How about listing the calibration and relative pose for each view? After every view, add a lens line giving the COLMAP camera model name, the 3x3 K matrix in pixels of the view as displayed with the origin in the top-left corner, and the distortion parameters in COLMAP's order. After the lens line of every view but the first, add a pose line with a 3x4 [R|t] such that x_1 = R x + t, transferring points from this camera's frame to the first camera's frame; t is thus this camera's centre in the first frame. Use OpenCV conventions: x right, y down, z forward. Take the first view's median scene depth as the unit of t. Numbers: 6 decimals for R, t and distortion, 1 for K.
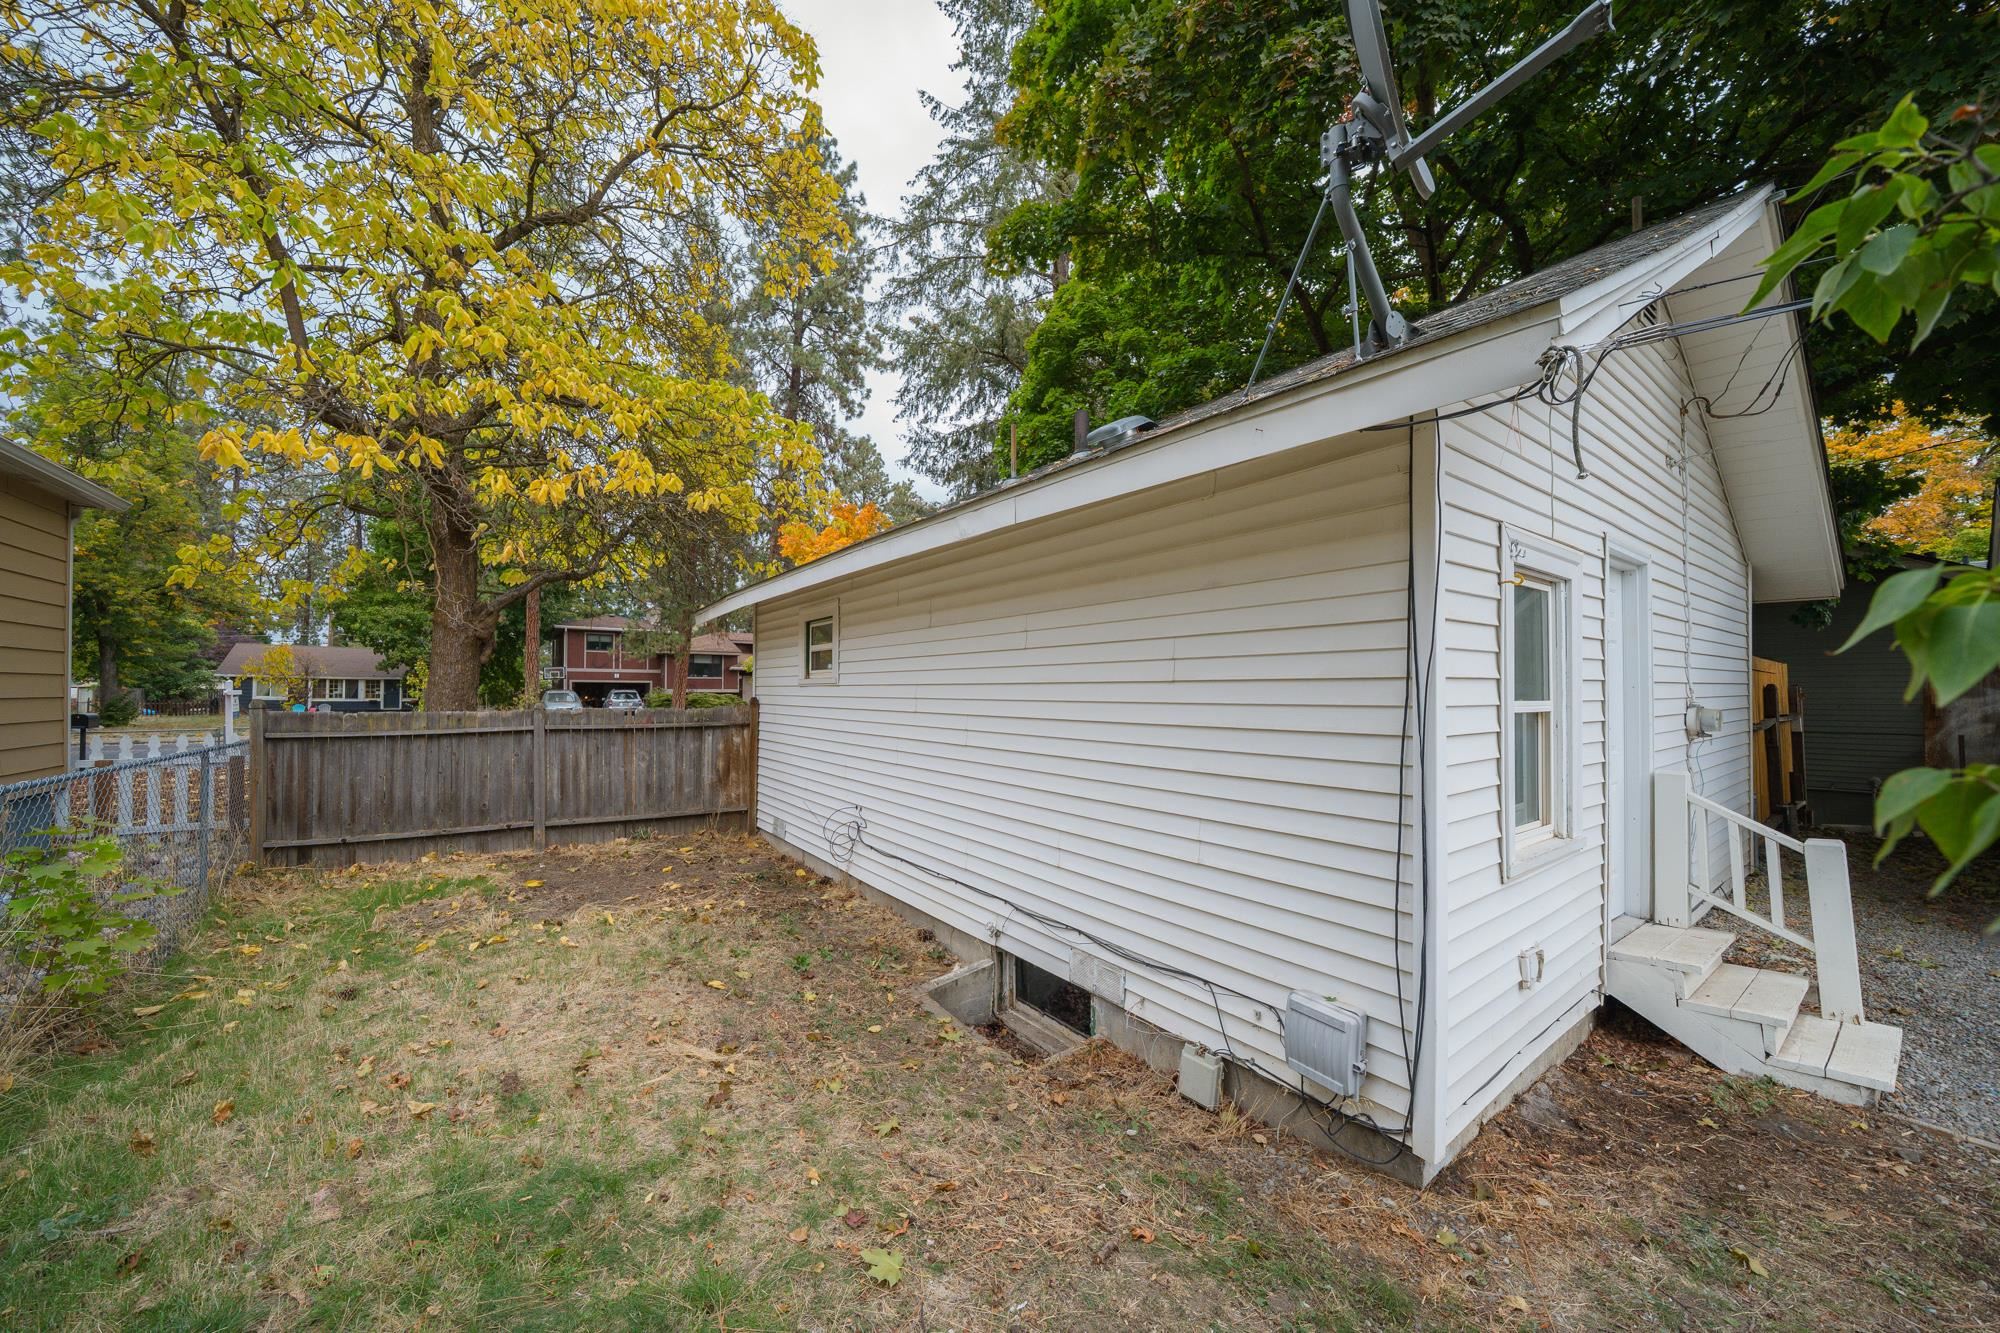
lens RADIAL K [[678.5, 0, 974.2], [0, 678.5, 689.5], [0, 0, 1]] dist [-0.024163, 0.000899]
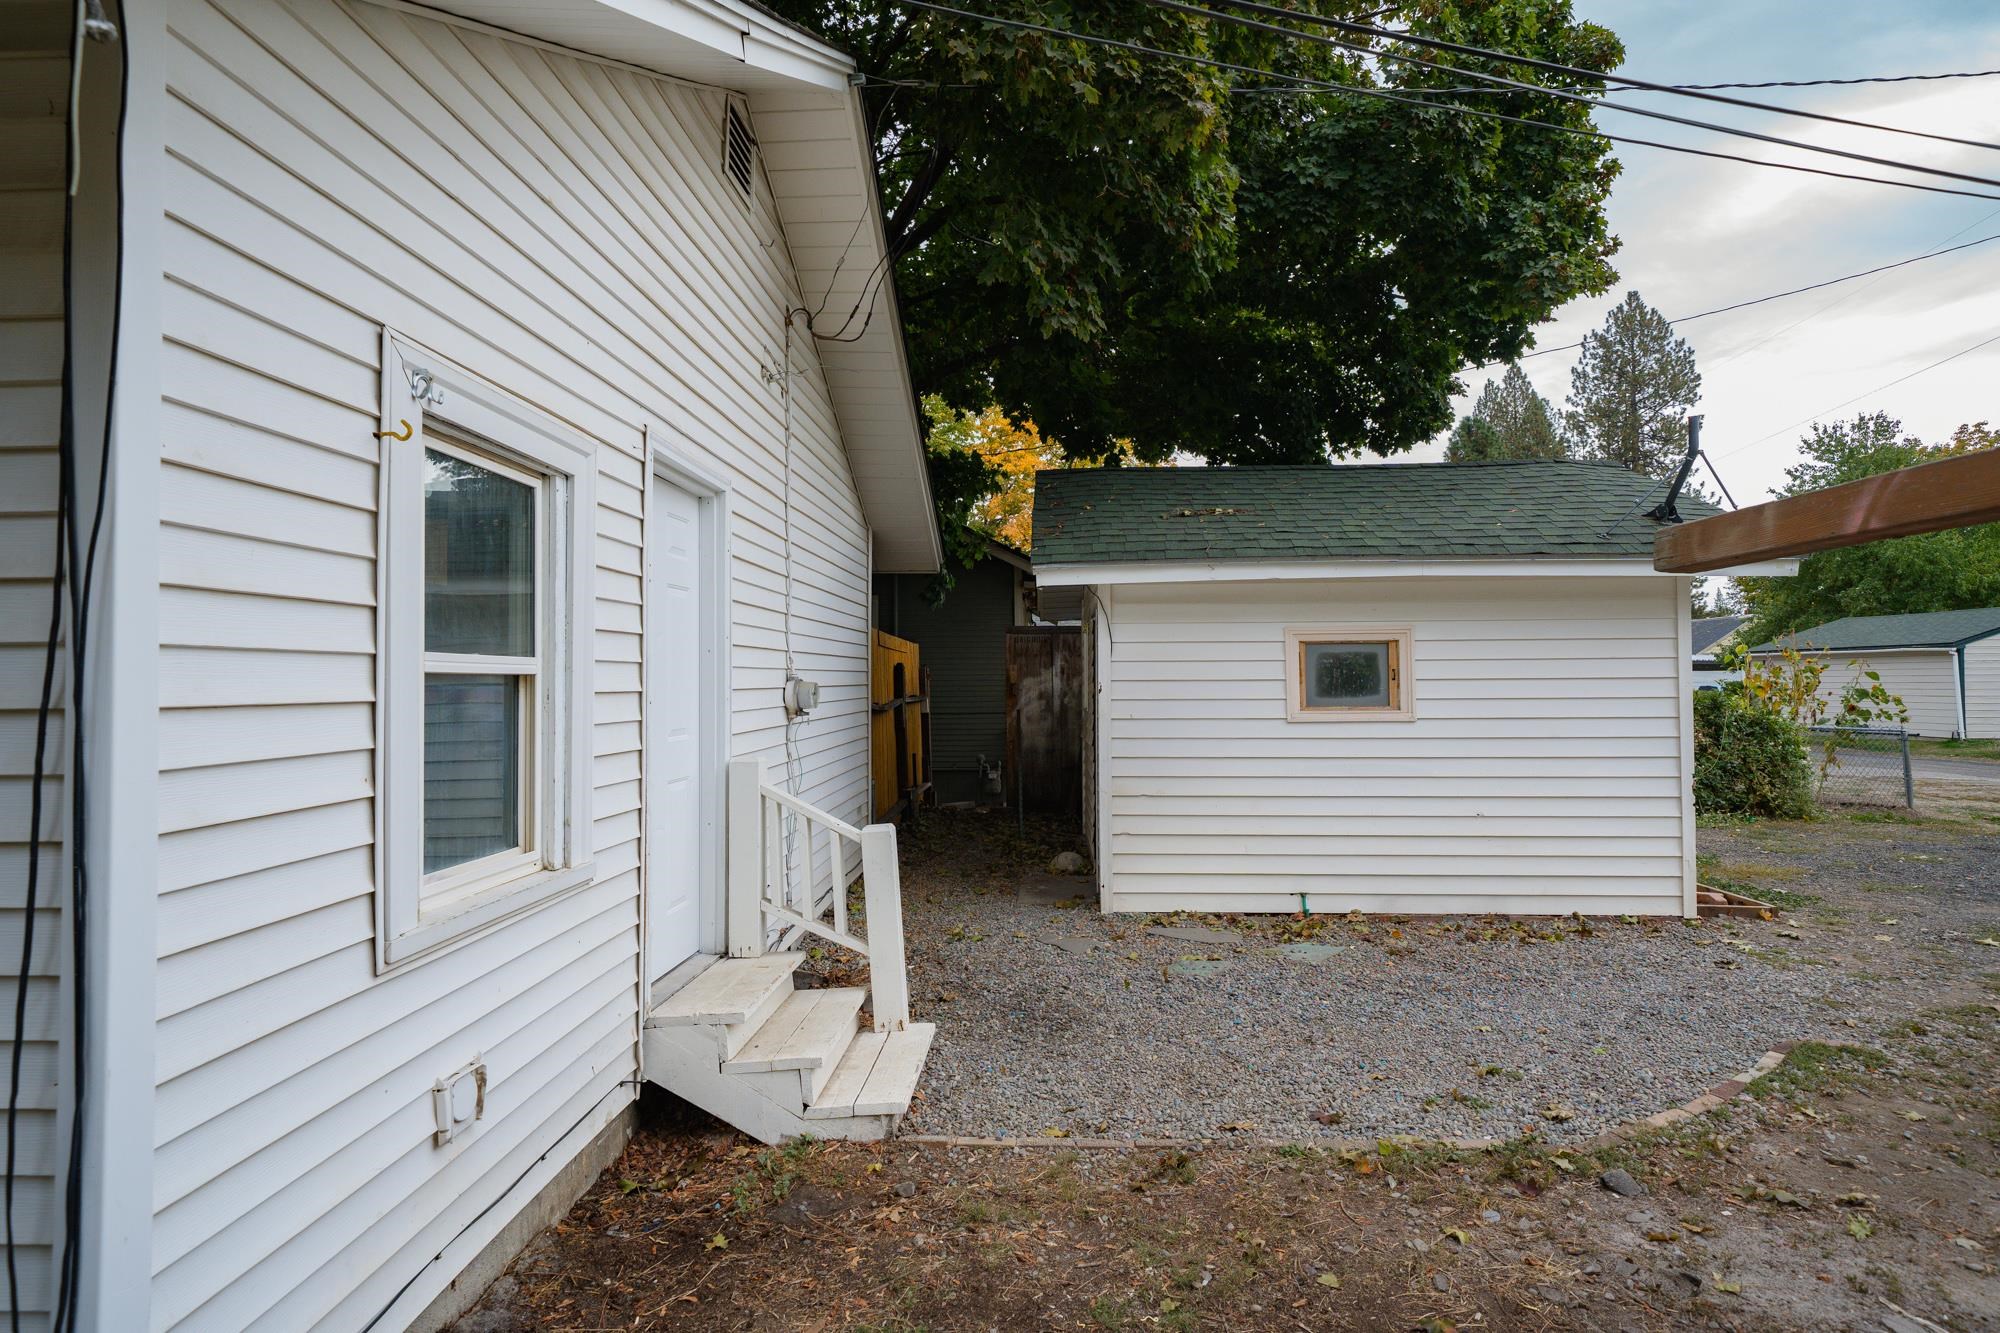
lens RADIAL K [[962.7, 0, 942.6], [0, 962.7, 682.6], [0, 0, 1]] dist [0.002383, -0.000095]
pose [[0.645713, -0.004102, 0.763569, 0.323283], [0.004681, 0.999988, 0.001414, 0.032762], [-0.763566, 0.002662, 0.645724, 0.083855]]
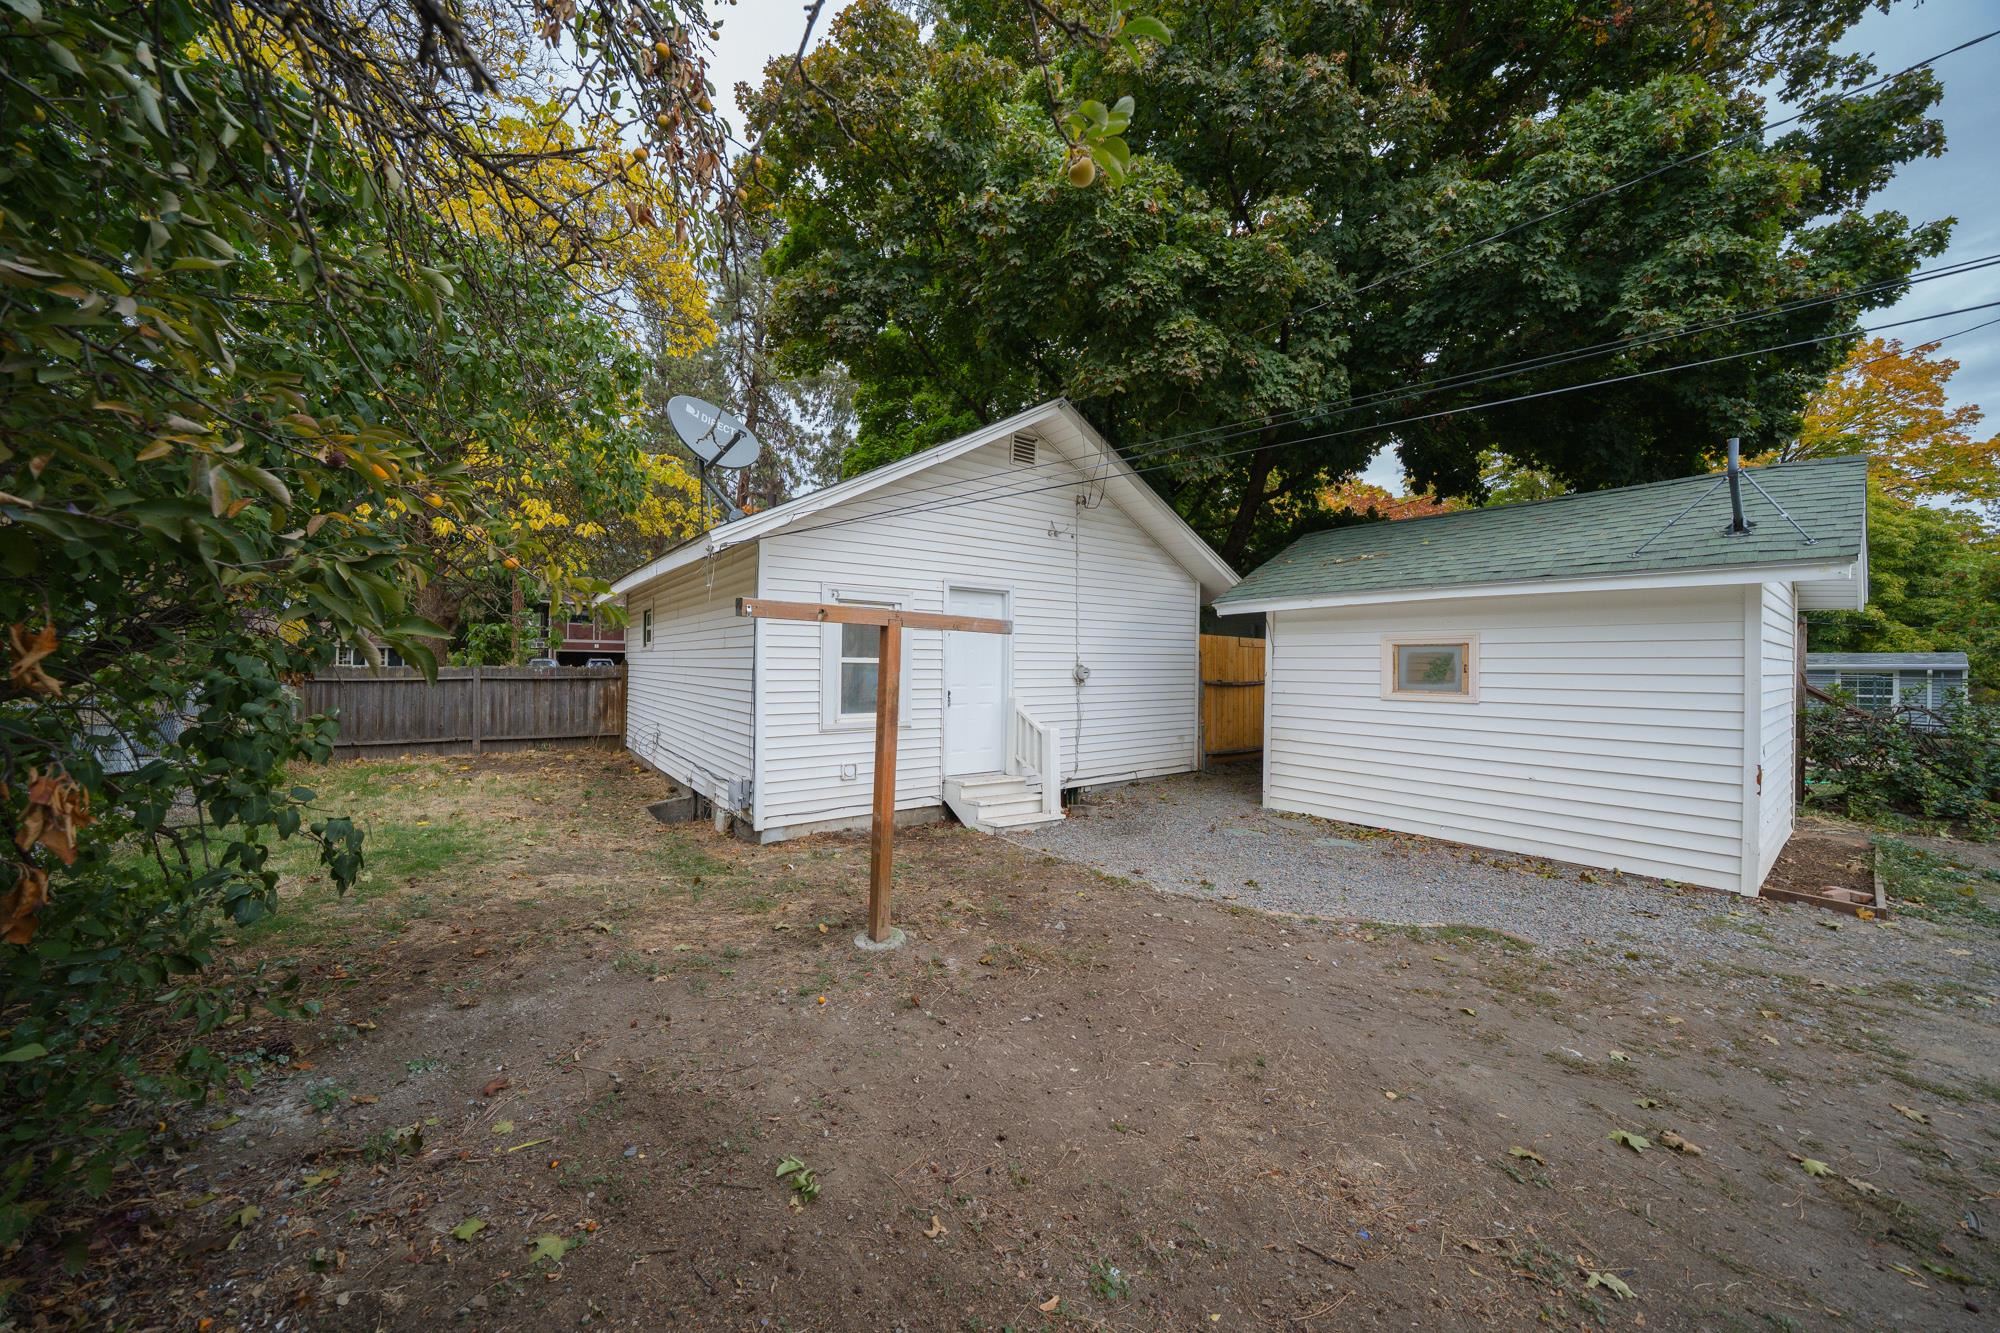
lens RADIAL K [[678.5, 0, 977.1], [0, 678.5, 676.1], [0, 0, 1]] dist [-0.024163, 0.000899]
pose [[0.999933, 0.010616, -0.004674, 0.918253], [-0.010532, 0.999788, 0.017717, 0.026779], [0.004861, -0.017666, 0.999832, -0.966915]]
